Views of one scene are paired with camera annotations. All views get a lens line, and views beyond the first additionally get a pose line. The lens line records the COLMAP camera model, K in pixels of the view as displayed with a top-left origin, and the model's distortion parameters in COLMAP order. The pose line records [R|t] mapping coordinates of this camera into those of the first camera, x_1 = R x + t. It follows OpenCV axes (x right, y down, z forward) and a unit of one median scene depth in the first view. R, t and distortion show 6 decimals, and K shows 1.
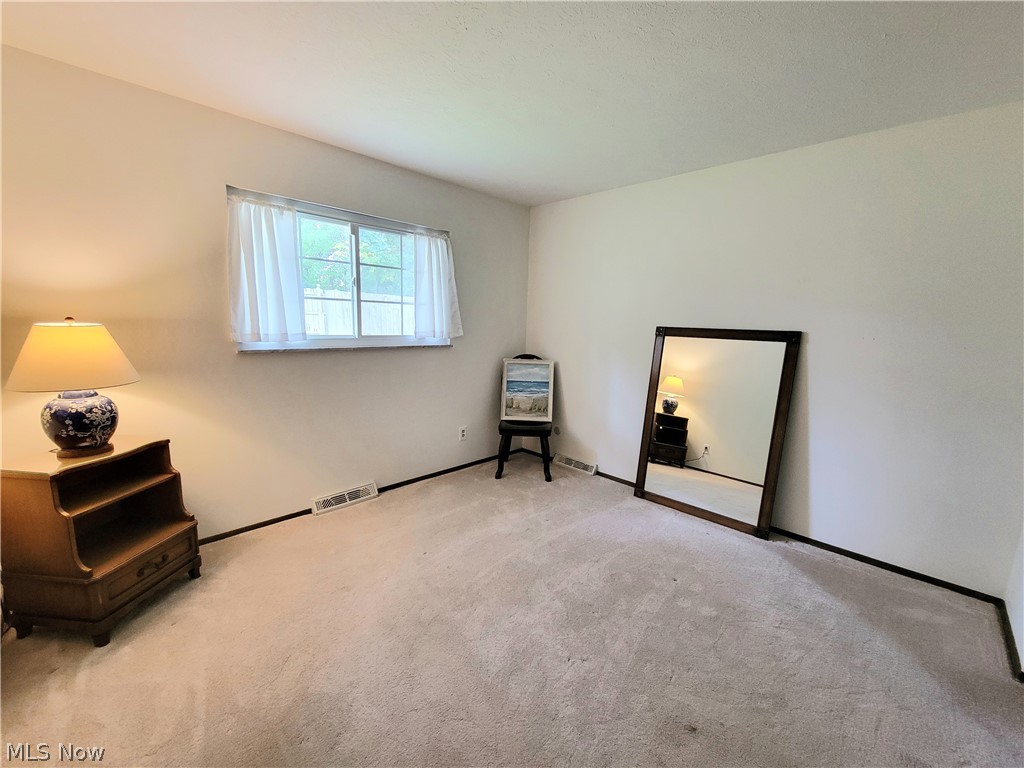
lens RADIAL K [[417.0, 0, 512.0], [0, 417.0, 384.0], [0, 0, 1]] dist [0.000061, -0.000028]
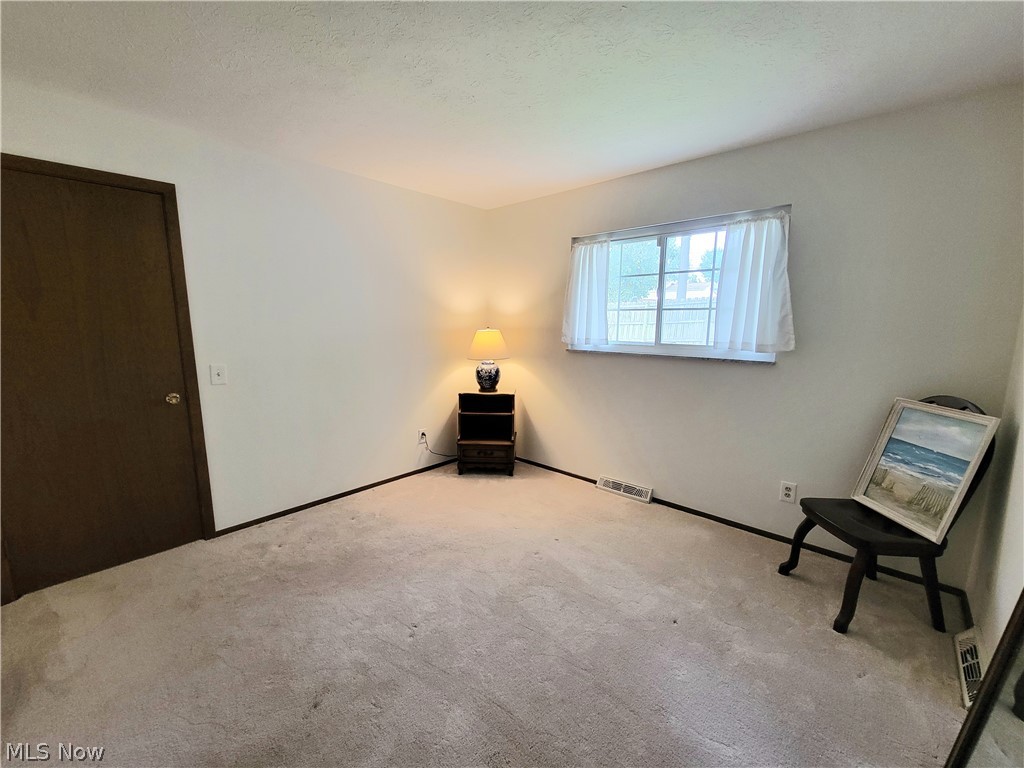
lens RADIAL K [[417.0, 0, 512.0], [0, 417.0, 384.0], [0, 0, 1]] dist [0.000061, -0.000028]
pose [[0.036726, 0.124934, -0.991485, 0.652808], [-0.153841, 0.981034, 0.117918, -0.083688], [0.987413, 0.148201, 0.055250, 0.604833]]
